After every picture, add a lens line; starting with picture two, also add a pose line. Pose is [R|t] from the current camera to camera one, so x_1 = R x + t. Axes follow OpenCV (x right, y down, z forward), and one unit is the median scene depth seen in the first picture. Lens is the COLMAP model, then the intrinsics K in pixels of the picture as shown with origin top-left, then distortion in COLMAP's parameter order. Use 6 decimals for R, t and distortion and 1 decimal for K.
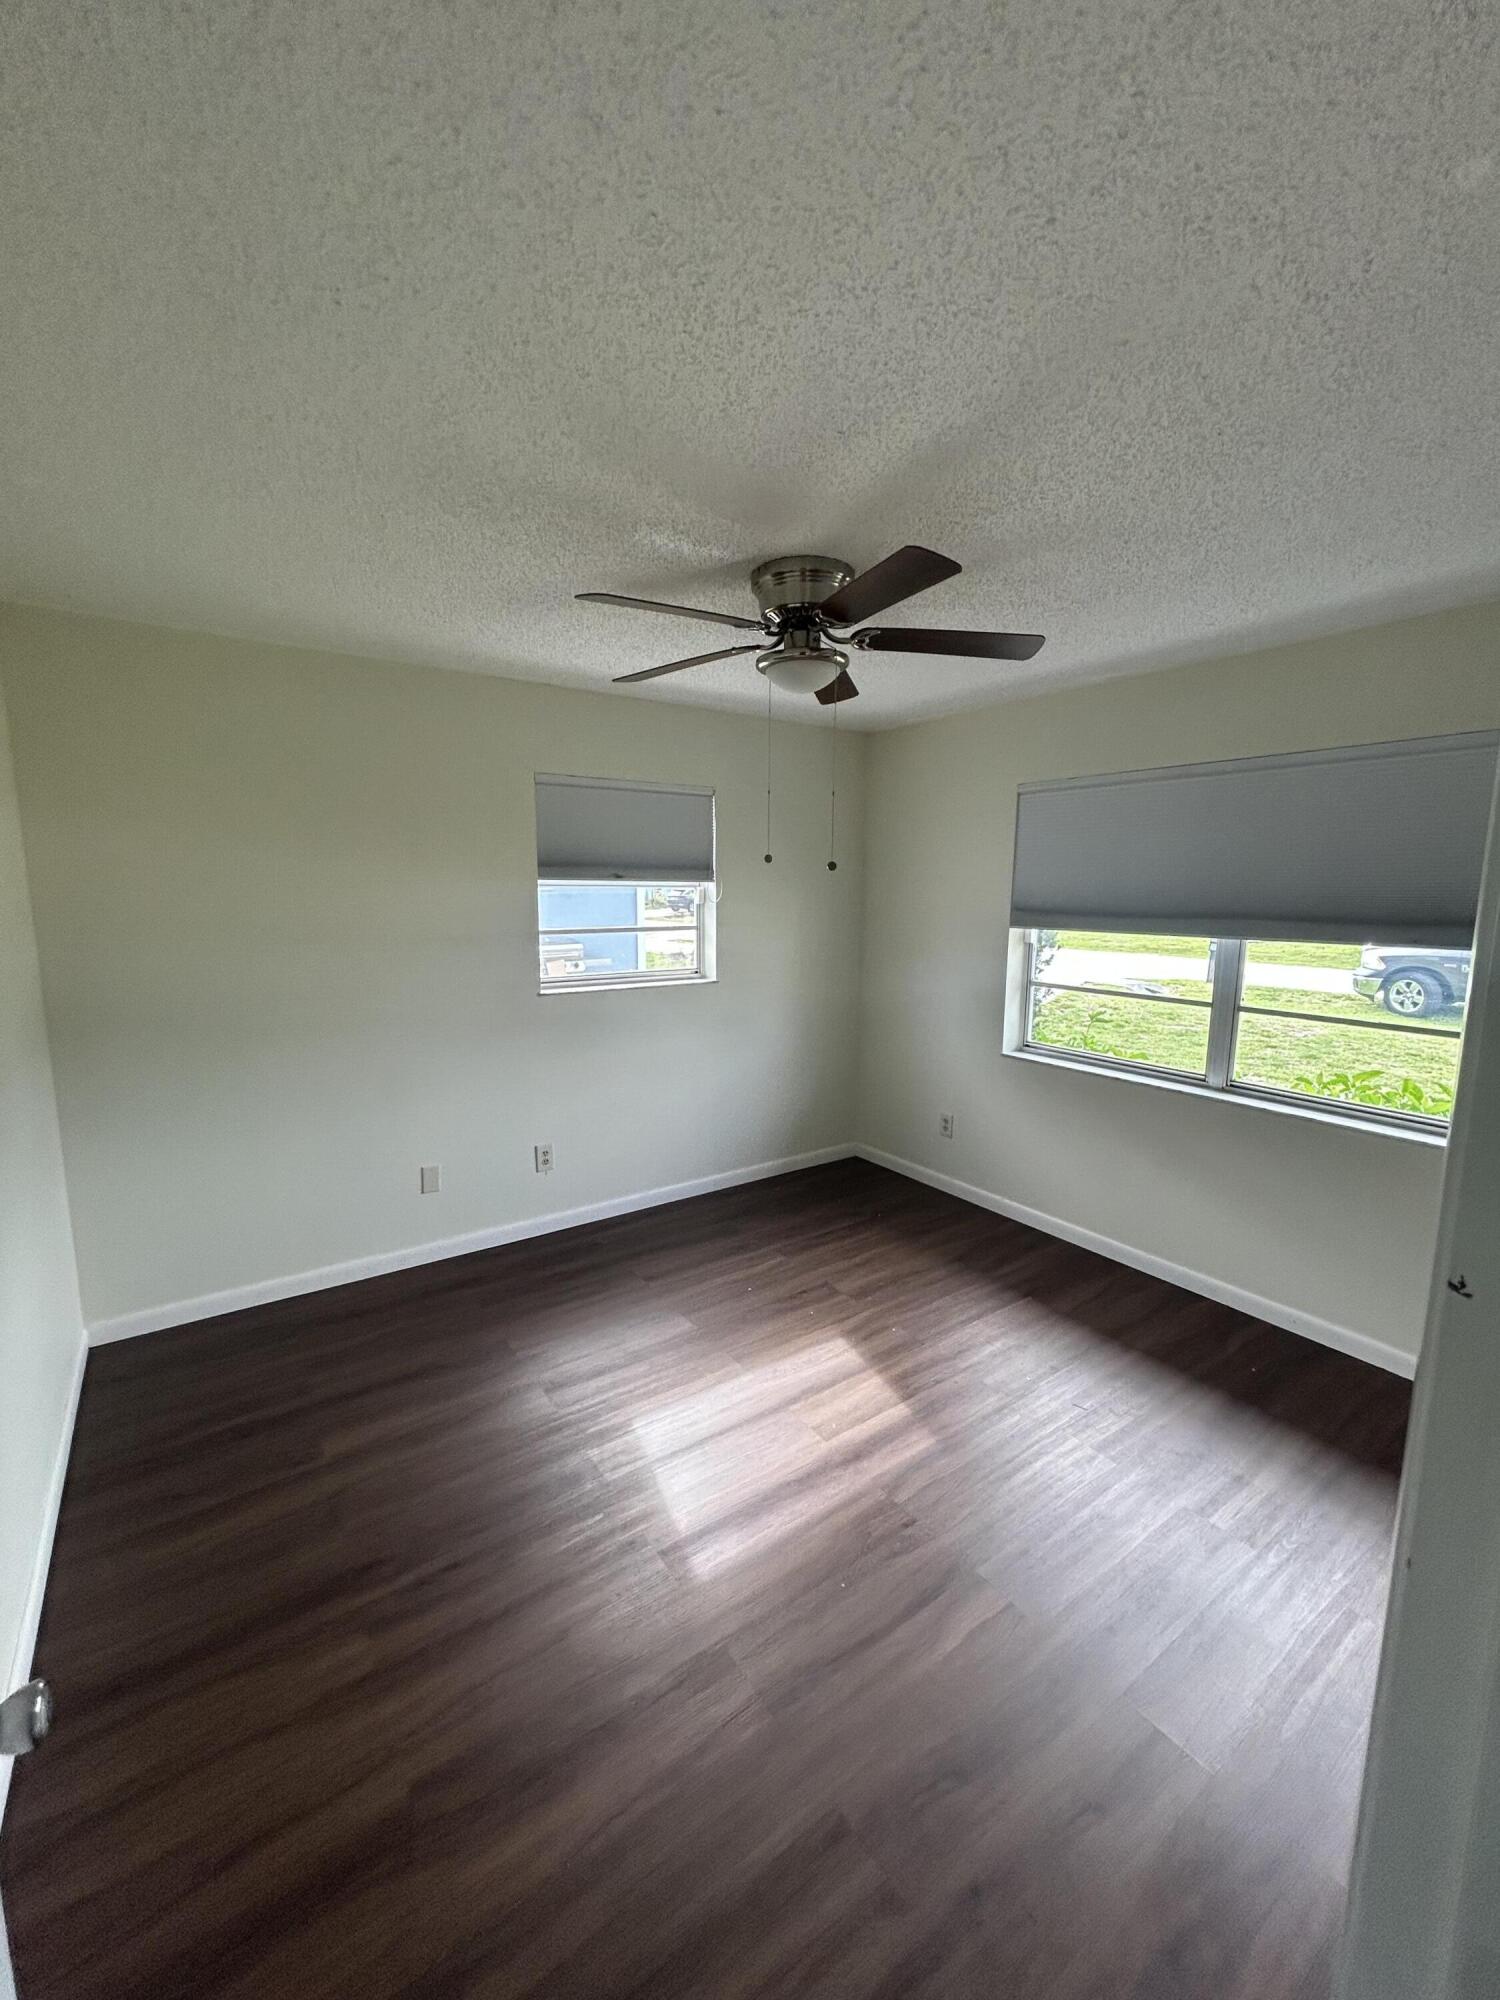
lens RADIAL K [[812.2, 0, 750.2], [0, 812.2, 993.2], [0, 0, 1]] dist [0.004915, -0.000049]
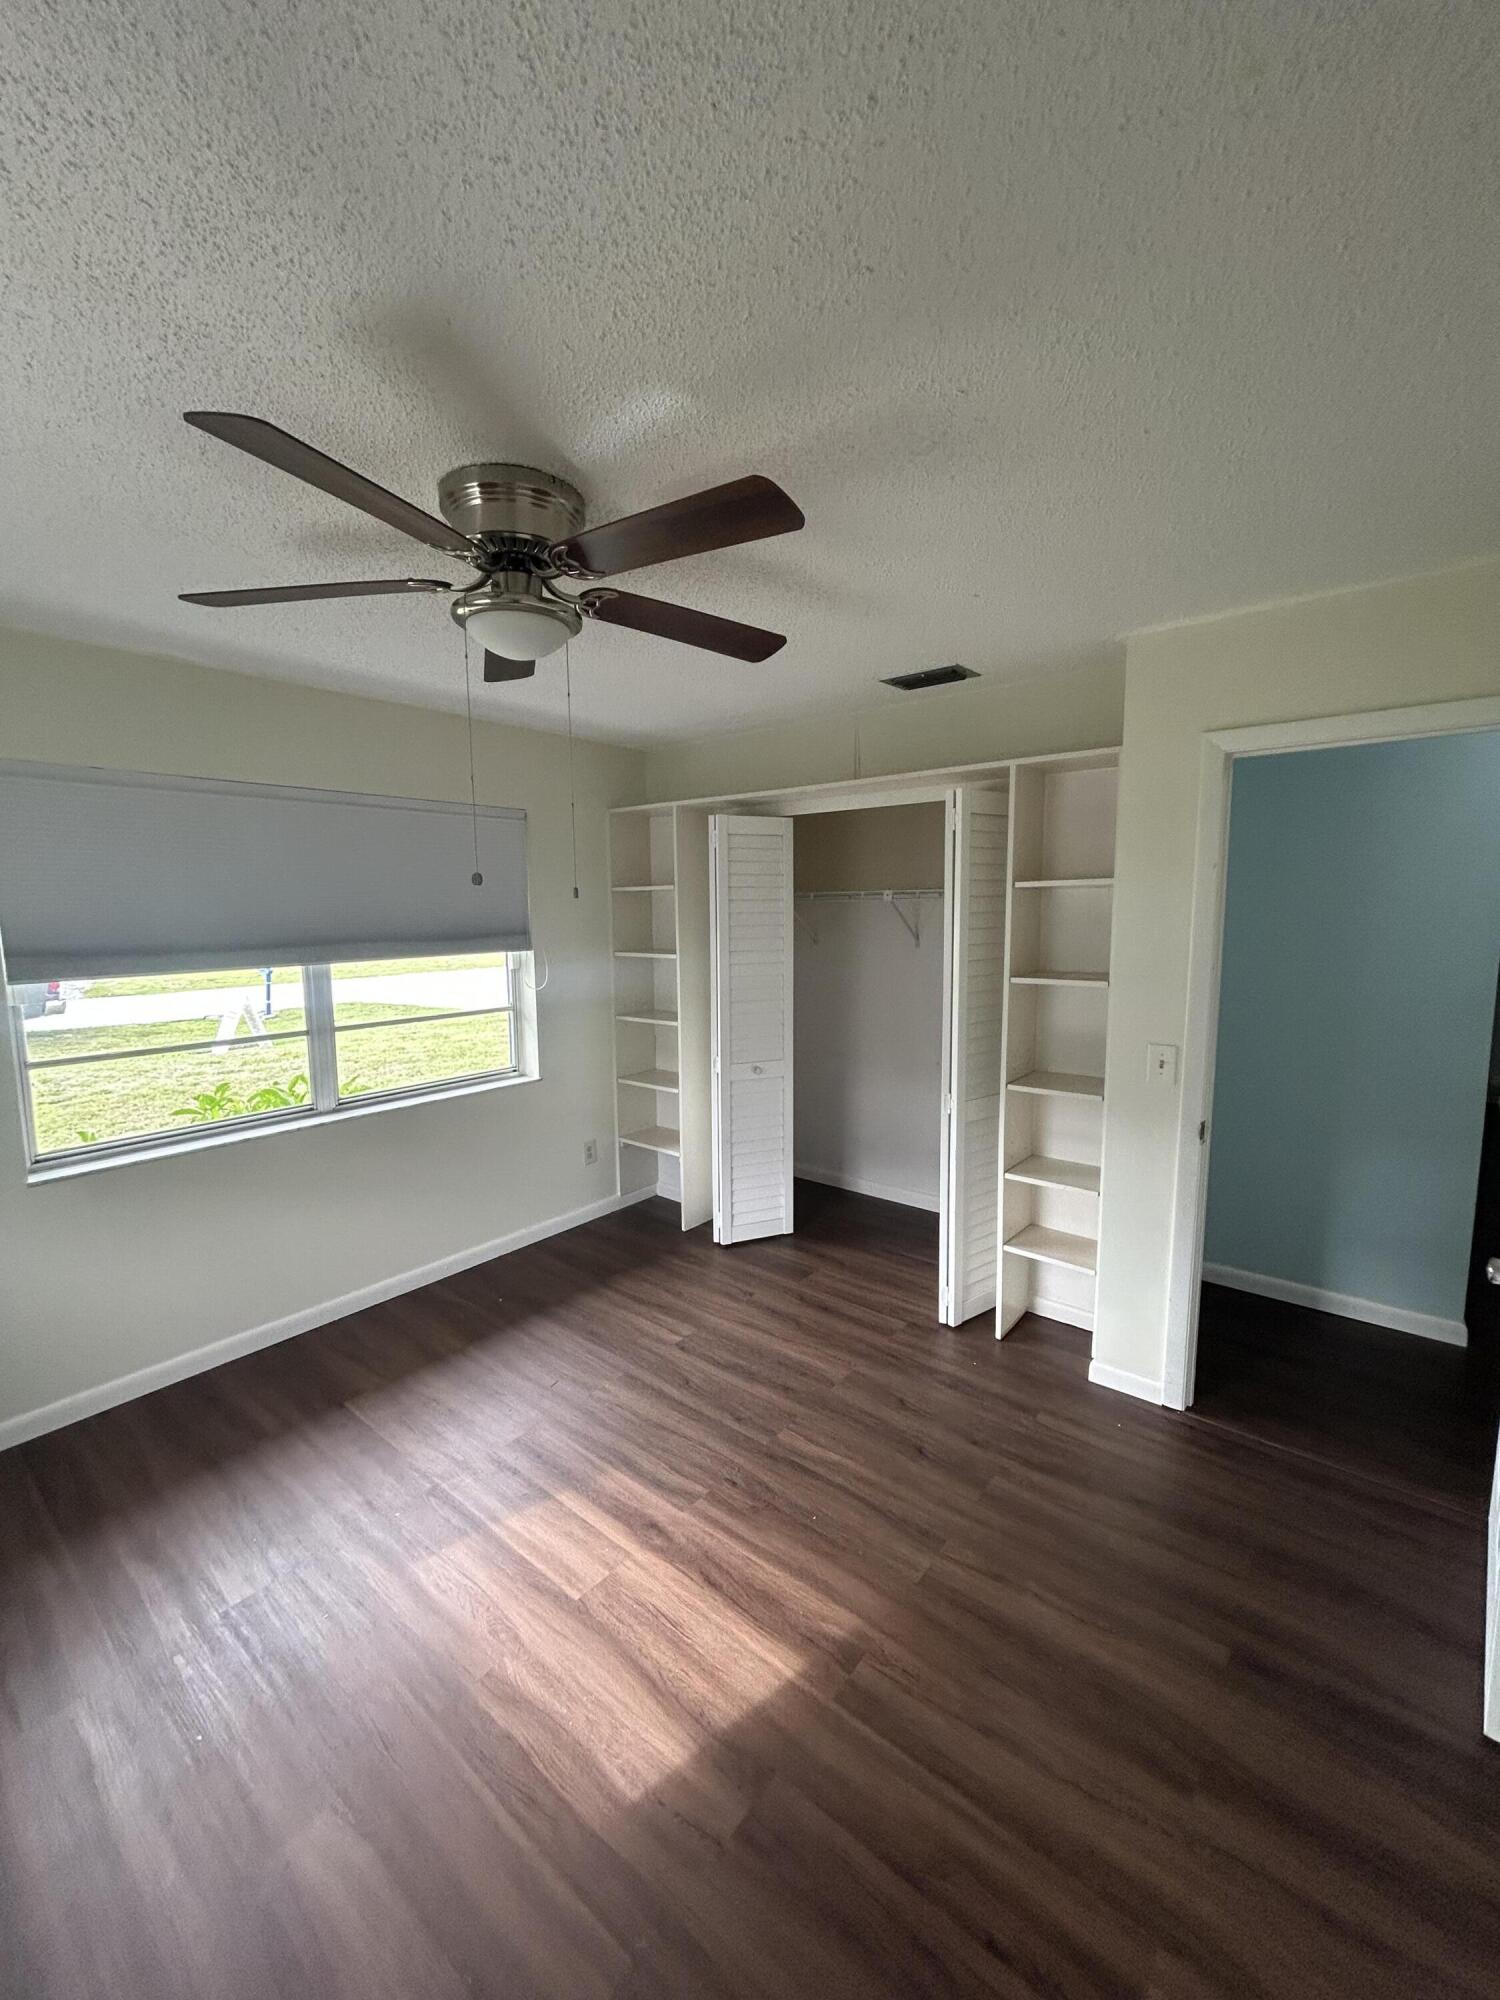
lens RADIAL K [[812.2, 0, 751.6], [0, 812.2, 1009.8], [0, 0, 1]] dist [0.004915, -0.000049]
pose [[-0.253558, -0.142177, 0.956814, -0.511038], [0.131685, 0.974858, 0.179755, -0.119407], [-0.958315, 0.171576, -0.228461, 0.715616]]
